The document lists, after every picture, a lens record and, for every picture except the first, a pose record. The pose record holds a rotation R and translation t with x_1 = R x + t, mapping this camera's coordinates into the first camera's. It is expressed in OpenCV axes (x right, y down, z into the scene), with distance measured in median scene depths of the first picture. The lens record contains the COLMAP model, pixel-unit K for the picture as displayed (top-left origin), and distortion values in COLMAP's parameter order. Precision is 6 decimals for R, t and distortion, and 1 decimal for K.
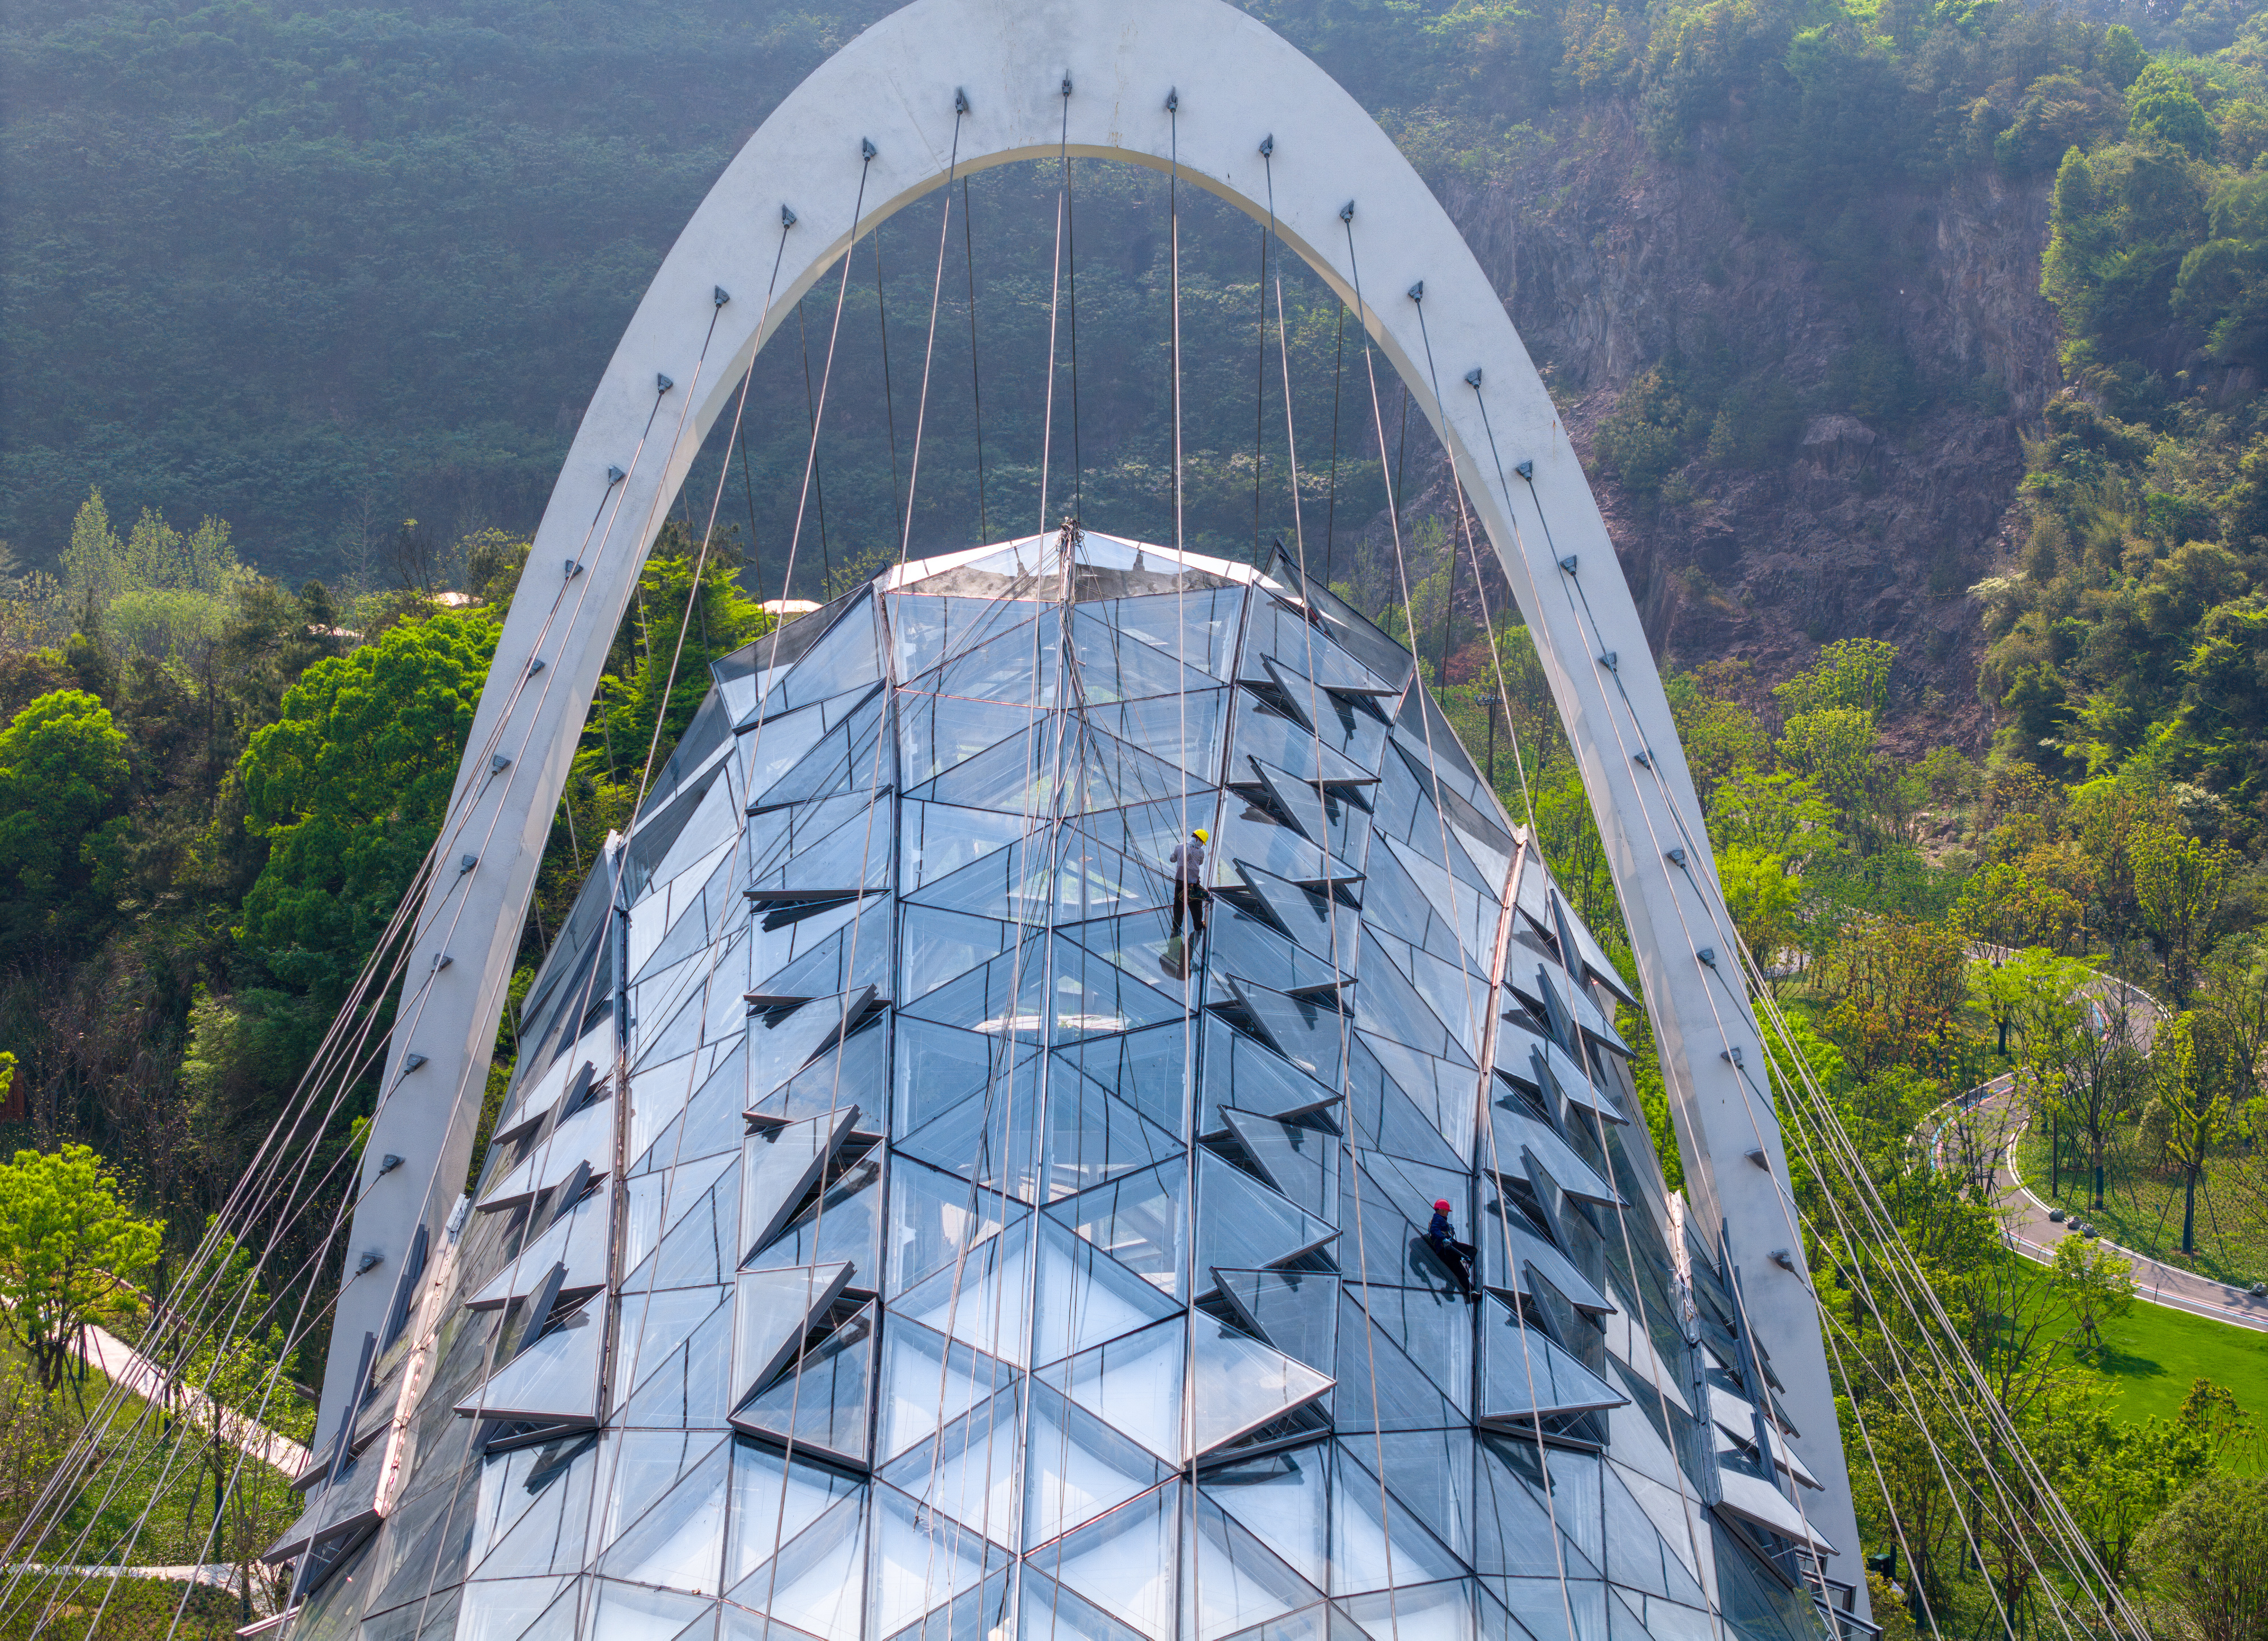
lens RADIAL K [[4575.4, 0, 1134.0], [0, 4575.4, 820.5], [0, 0, 1]] dist [-0.150110, 0.542350]
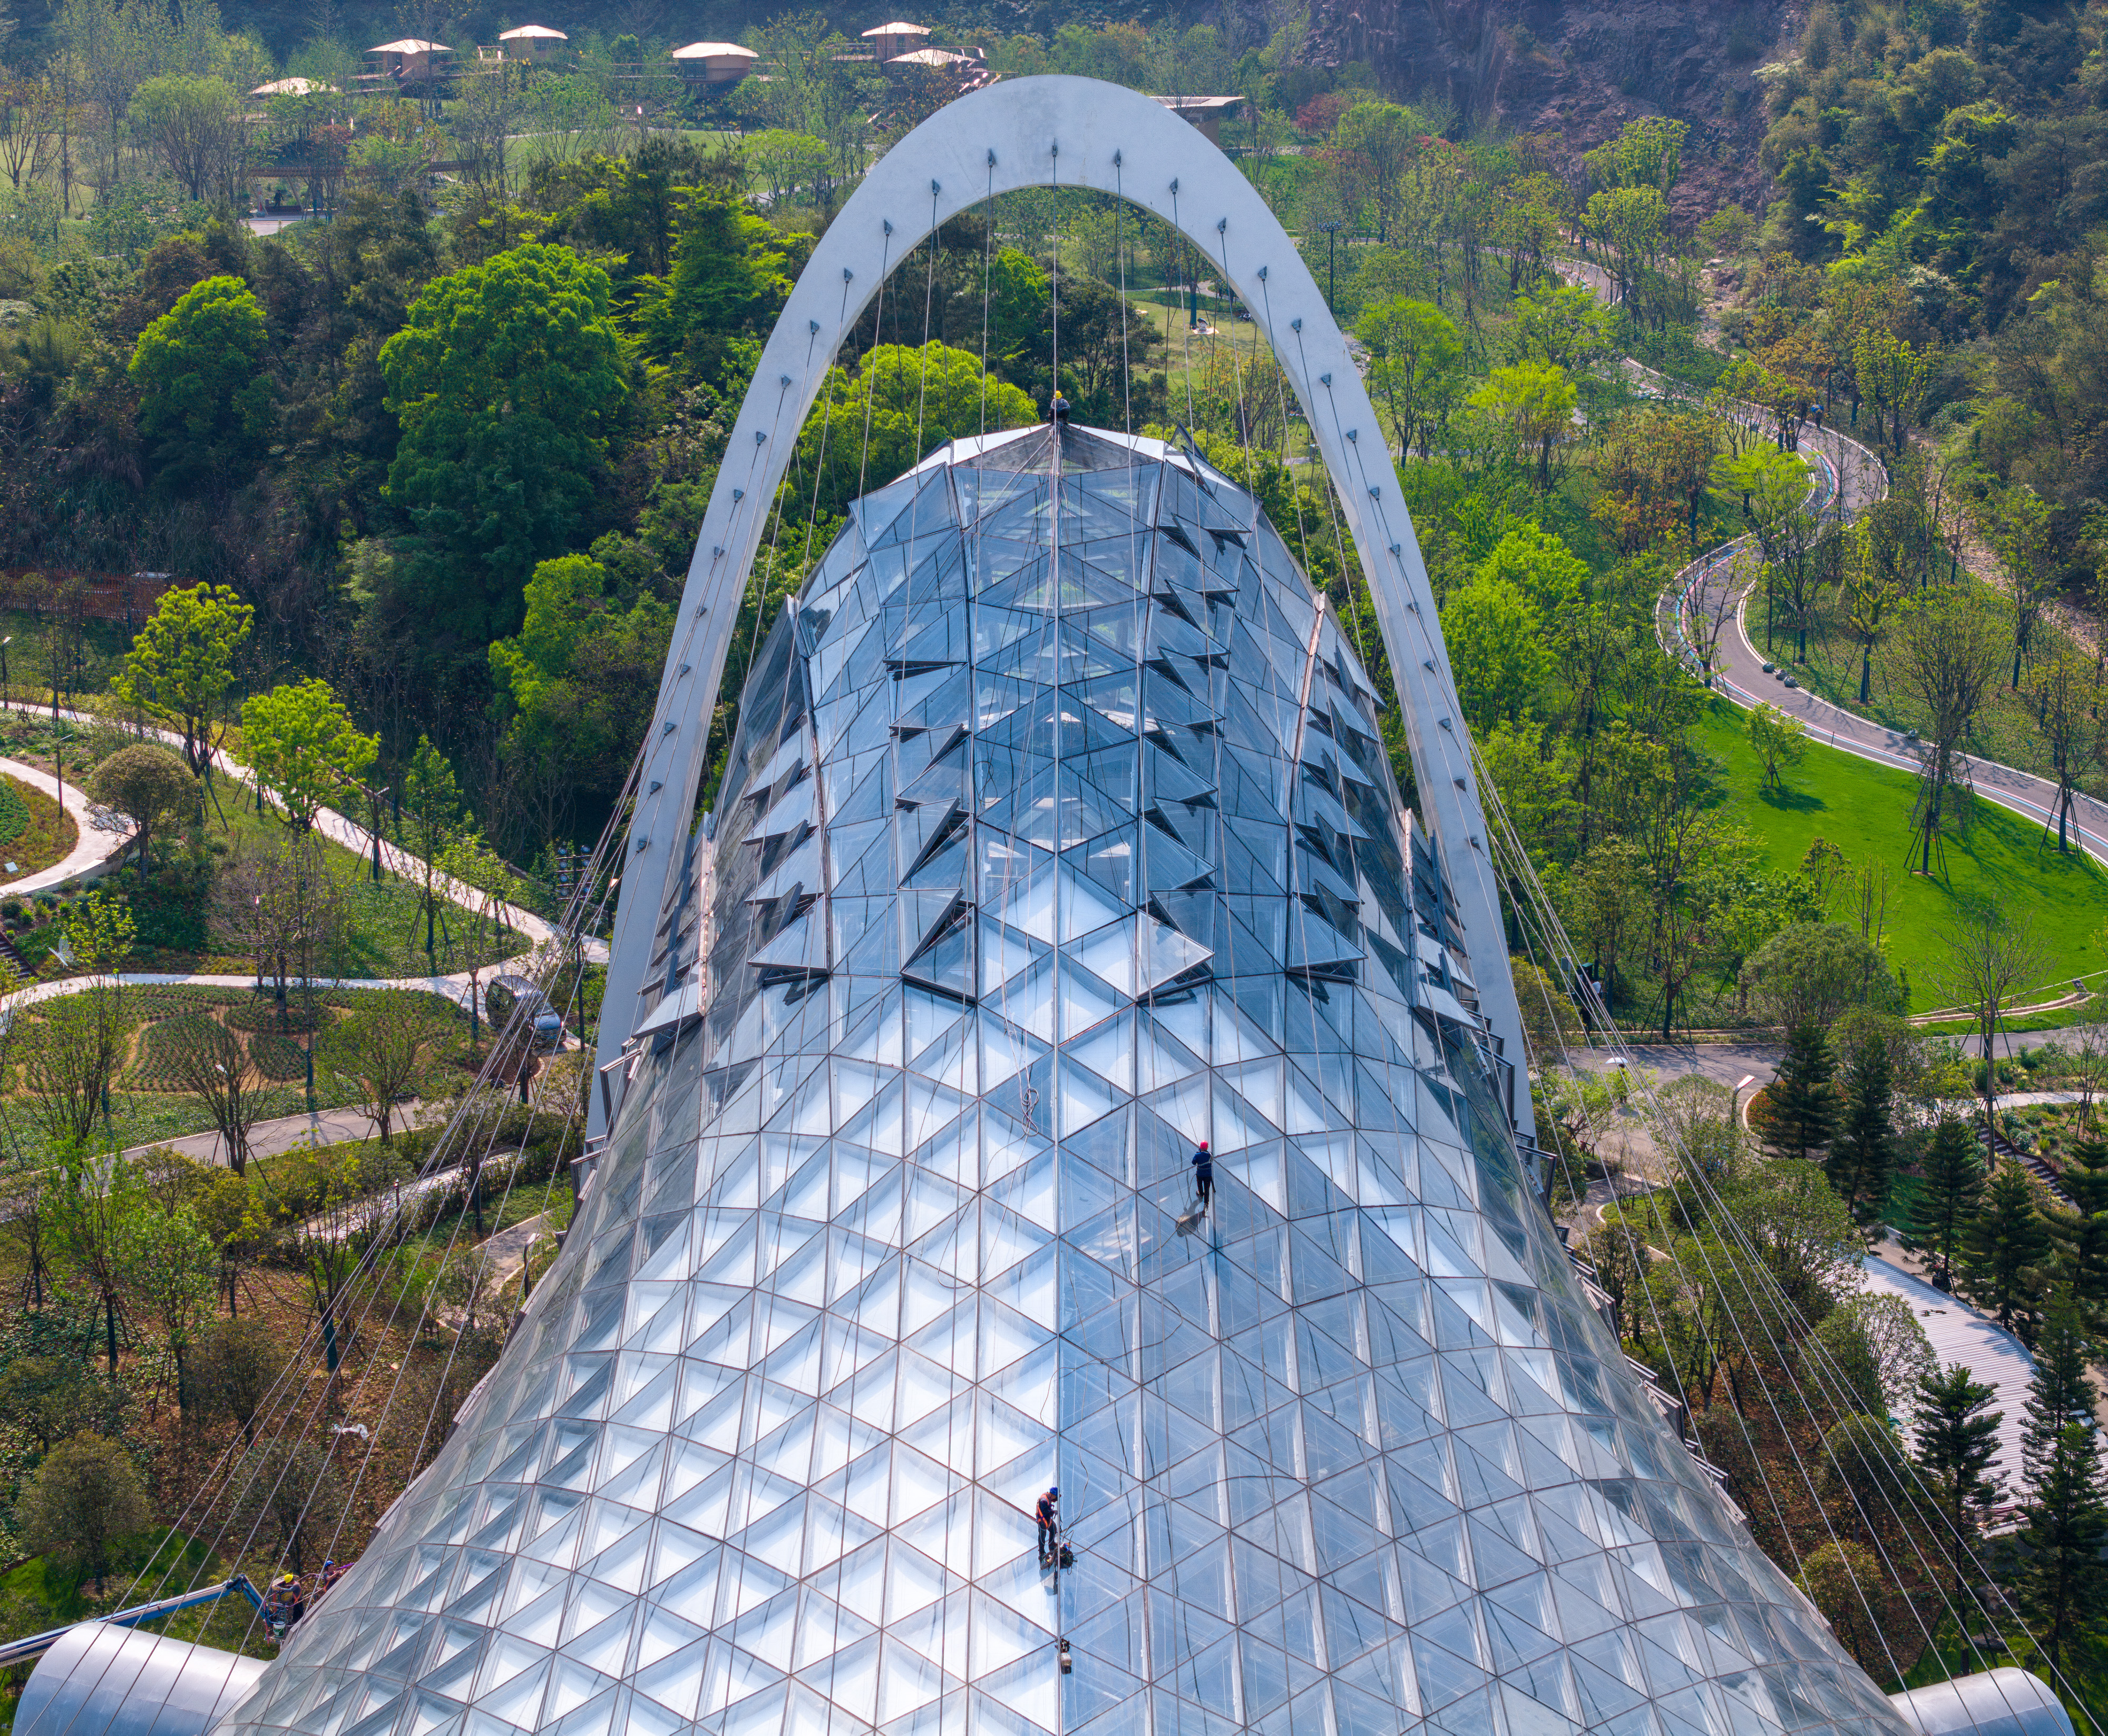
lens RADIAL K [[4805.9, 0, 1054.0], [0, 4805.9, 868.0], [0, 0, 1]] dist [-0.109209, 0.748991]
pose [[0.999886, -0.002675, 0.014888, -0.041758], [0.000111, 0.985508, 0.169628, -0.199315], [-0.015126, -0.169607, 0.985396, -0.773678]]
